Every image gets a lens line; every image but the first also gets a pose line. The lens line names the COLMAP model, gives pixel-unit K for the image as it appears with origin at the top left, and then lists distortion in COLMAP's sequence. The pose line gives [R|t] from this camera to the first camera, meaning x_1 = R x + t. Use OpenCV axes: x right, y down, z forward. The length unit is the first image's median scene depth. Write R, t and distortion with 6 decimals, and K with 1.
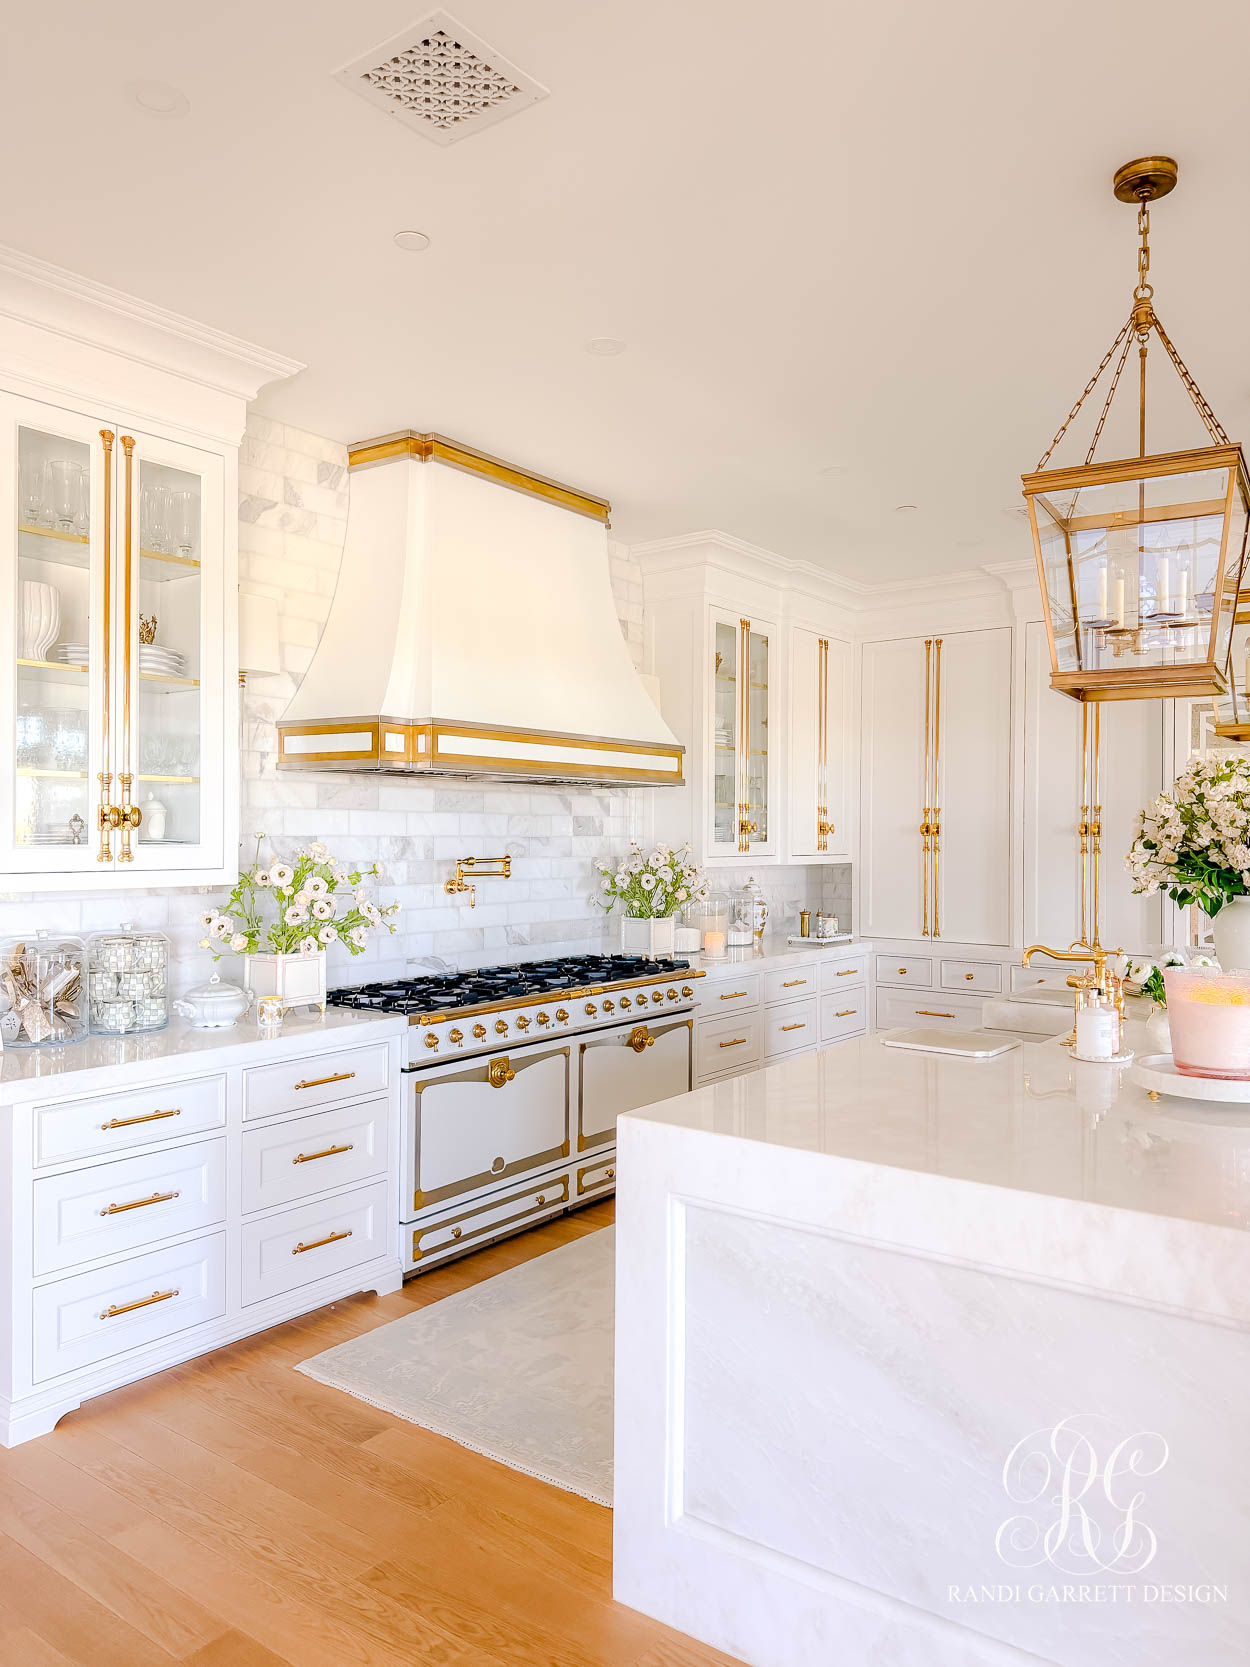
lens RADIAL K [[1165.8, 0, 628.2], [0, 1165.8, 838.4], [0, 0, 1]] dist [0.158138, -0.325394]
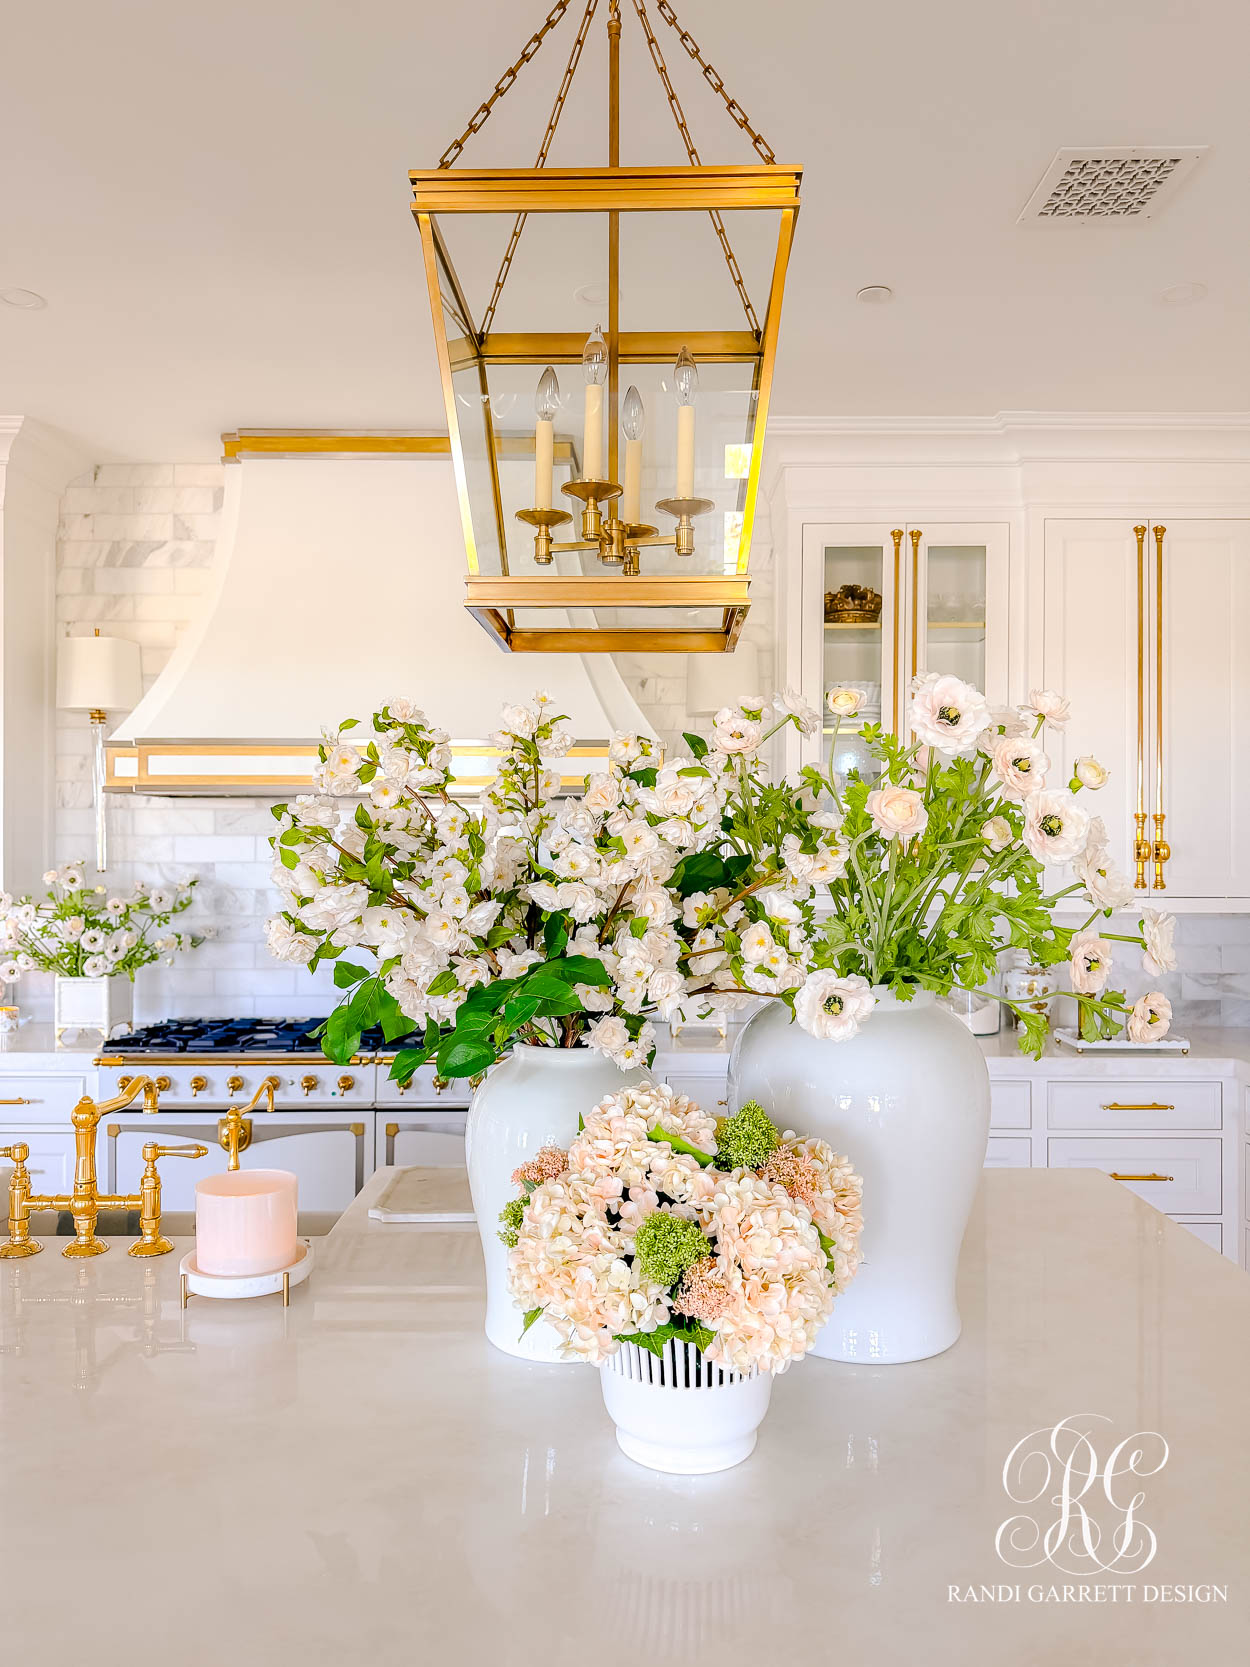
lens RADIAL K [[1165.8, 0, 628.2], [0, 1165.8, 838.4], [0, 0, 1]] dist [0.158138, -0.325394]
pose [[0.589353, -0.006067, -0.807853, 0.670999], [-0.002062, 0.999957, -0.009014, -0.012632], [0.807873, 0.006978, 0.589315, 0.616214]]
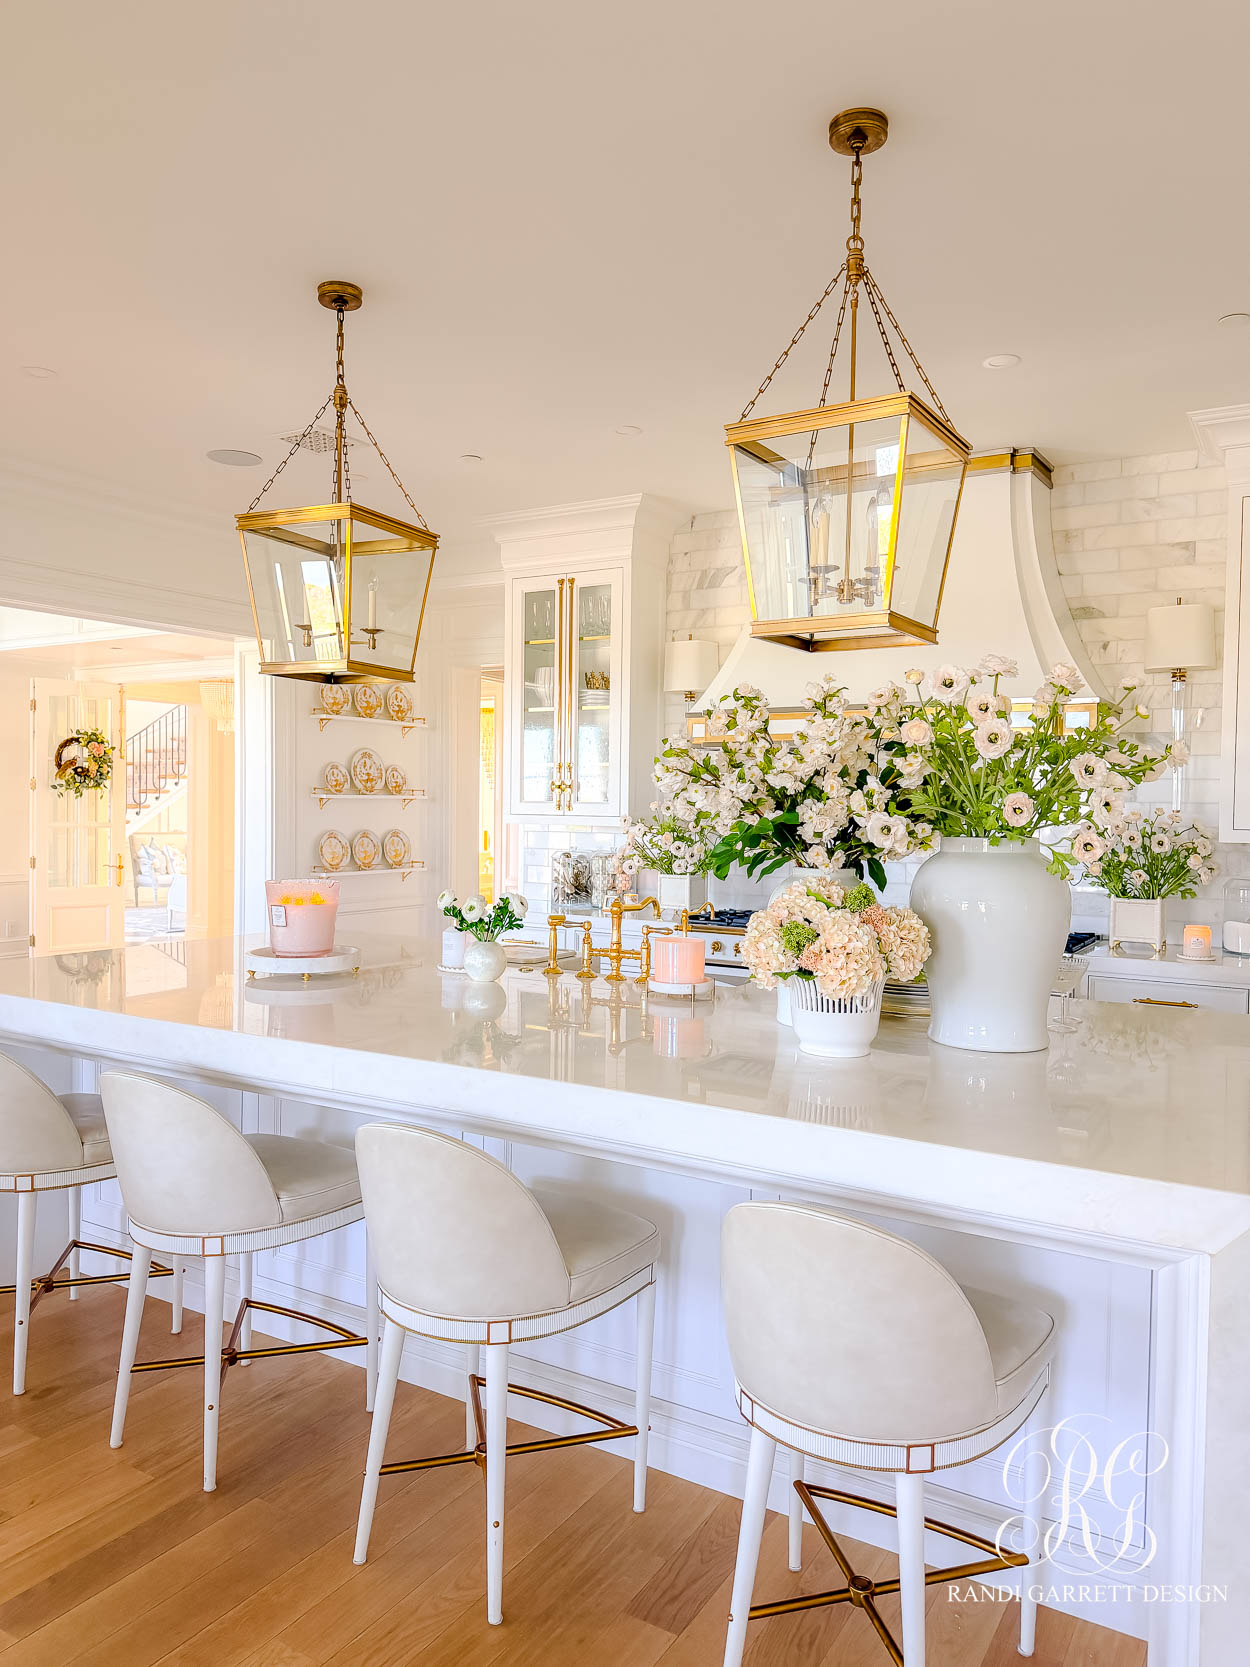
lens RADIAL K [[1160.5, 0, 625.9], [0, 1160.5, 838.1], [0, 0, 1]] dist [0.142593, -0.277287]
pose [[0.088908, 0.026140, -0.995697, 0.957158], [-0.017648, 0.999540, 0.024665, 0.011357], [0.995883, 0.015379, 0.089329, 0.641176]]
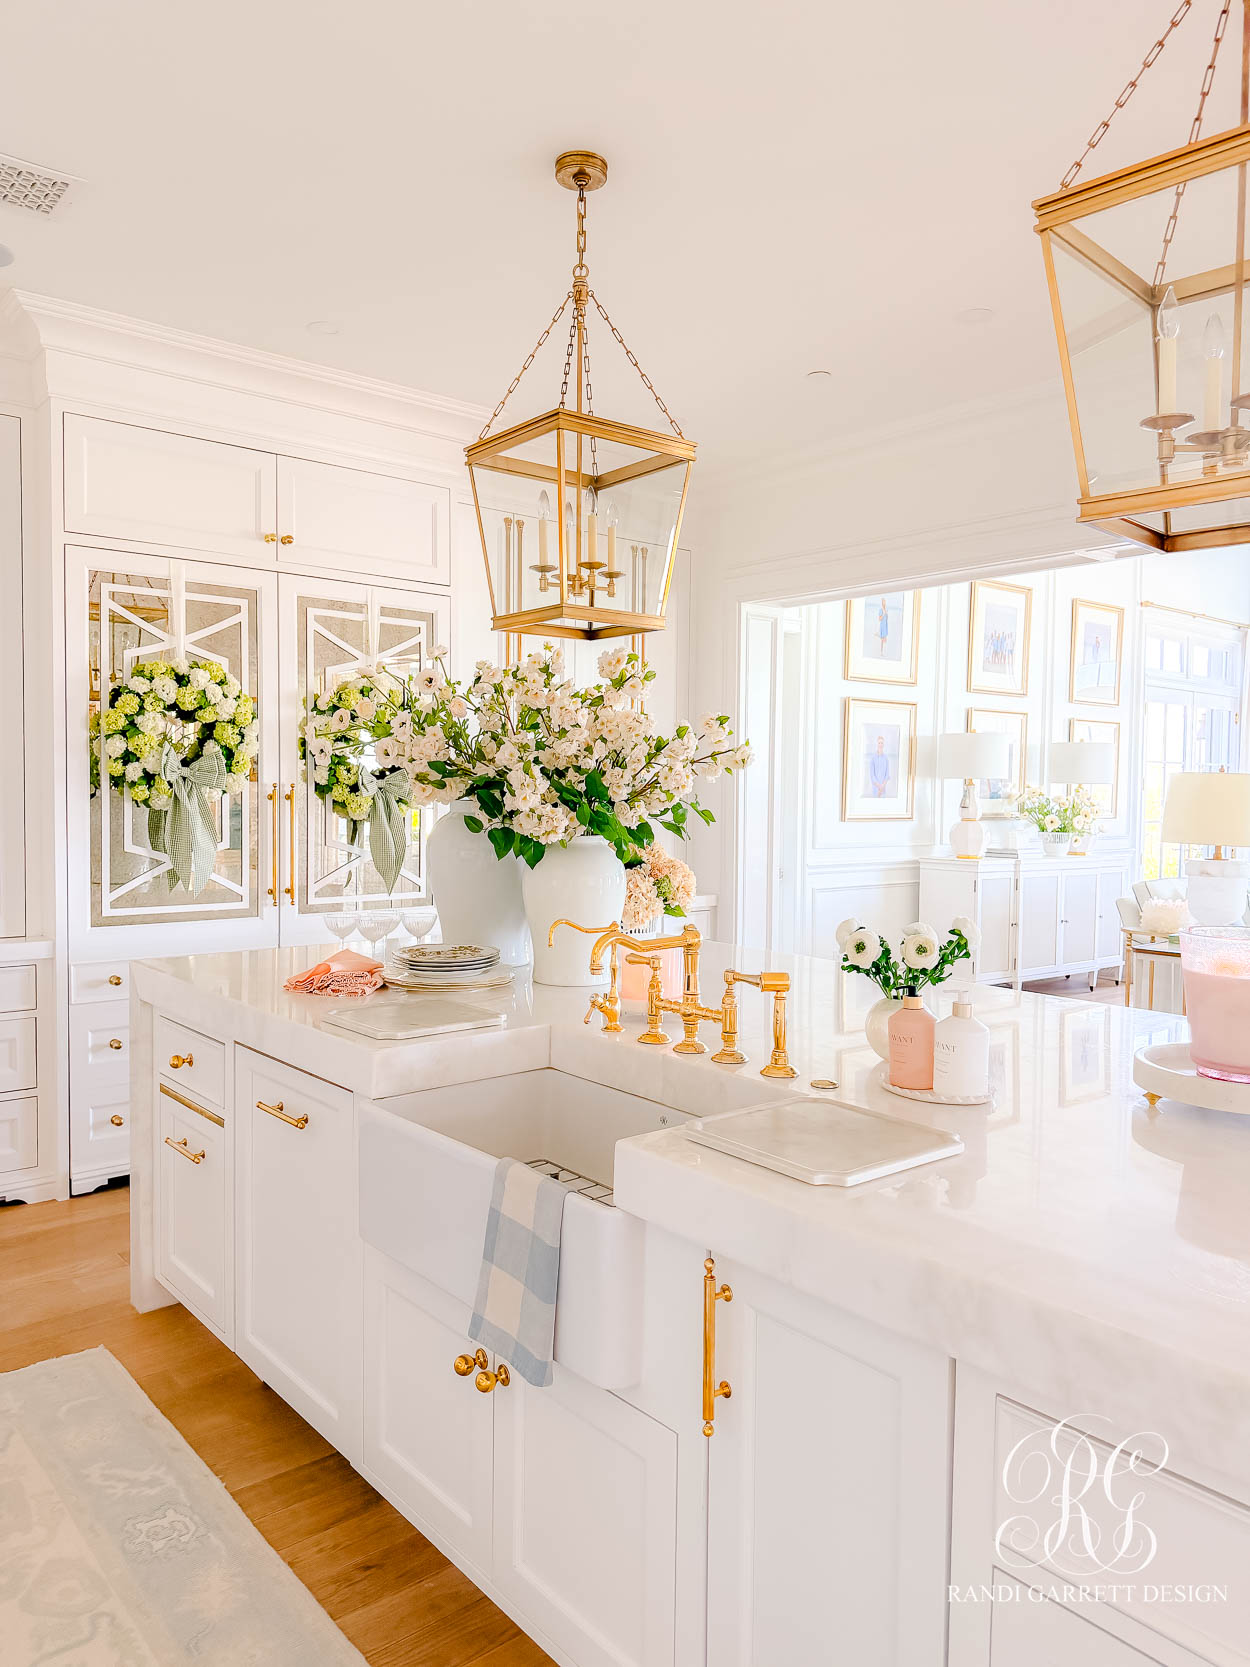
lens RADIAL K [[1165.8, 0, 628.2], [0, 1165.8, 838.4], [0, 0, 1]] dist [0.158138, -0.325394]
pose [[0.240347, -0.041889, 0.969783, -0.153872], [-0.007255, 0.998963, 0.044948, 0.012722], [-0.970660, -0.017839, 0.239793, 0.614304]]
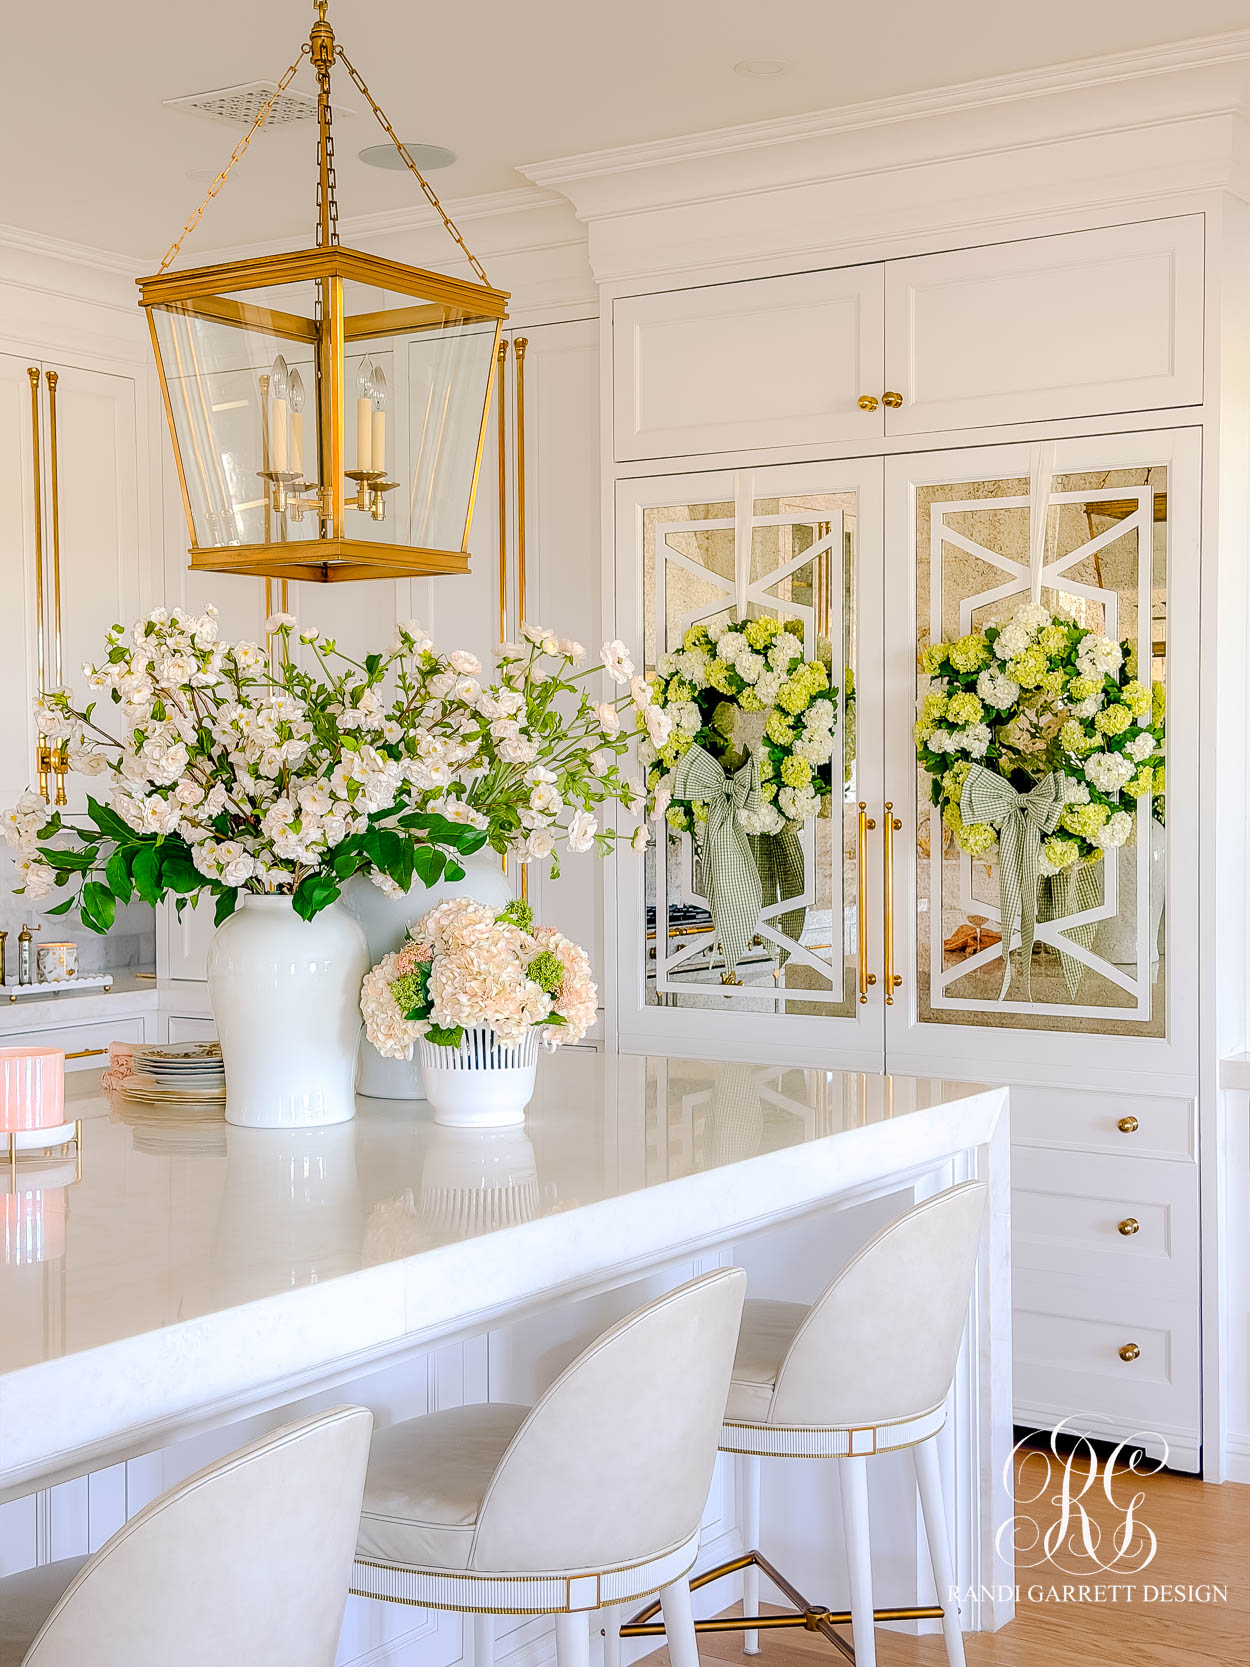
lens RADIAL K [[2333.7, 0, 625.8], [0, 2333.7, 839.7], [0, 0, 1]] dist [0.174903, -0.347608]
pose [[0.998543, -0.010755, 0.052871, 0.484934], [0.009372, 0.999610, 0.026324, 0.000942], [-0.053133, -0.025790, 0.998254, 0.011939]]
